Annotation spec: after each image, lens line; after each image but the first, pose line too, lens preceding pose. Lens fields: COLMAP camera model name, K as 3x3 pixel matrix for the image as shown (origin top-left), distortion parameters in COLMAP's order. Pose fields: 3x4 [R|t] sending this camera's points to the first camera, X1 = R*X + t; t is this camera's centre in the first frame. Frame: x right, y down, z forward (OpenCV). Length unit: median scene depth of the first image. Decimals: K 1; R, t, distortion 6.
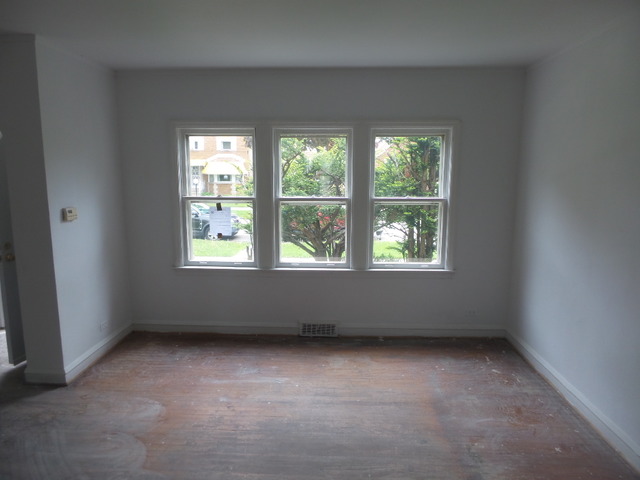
lens RADIAL K [[438.2, 0, 319.1], [0, 438.2, 246.6], [0, 0, 1]] dist [0.003943, 0.001277]
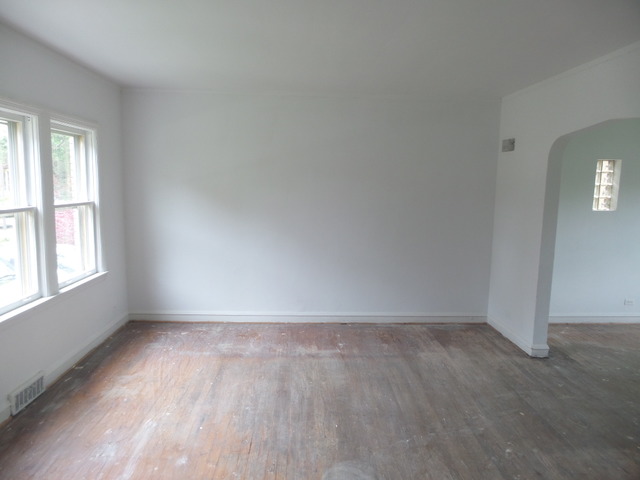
lens RADIAL K [[438.2, 0, 318.5], [0, 438.2, 240.0], [0, 0, 1]] dist [0.003943, 0.001277]
pose [[-0.090468, -0.121595, 0.988448, -0.879067], [0.144890, 0.980351, 0.133860, -0.097019], [-0.985303, 0.155326, -0.071073, 0.688030]]
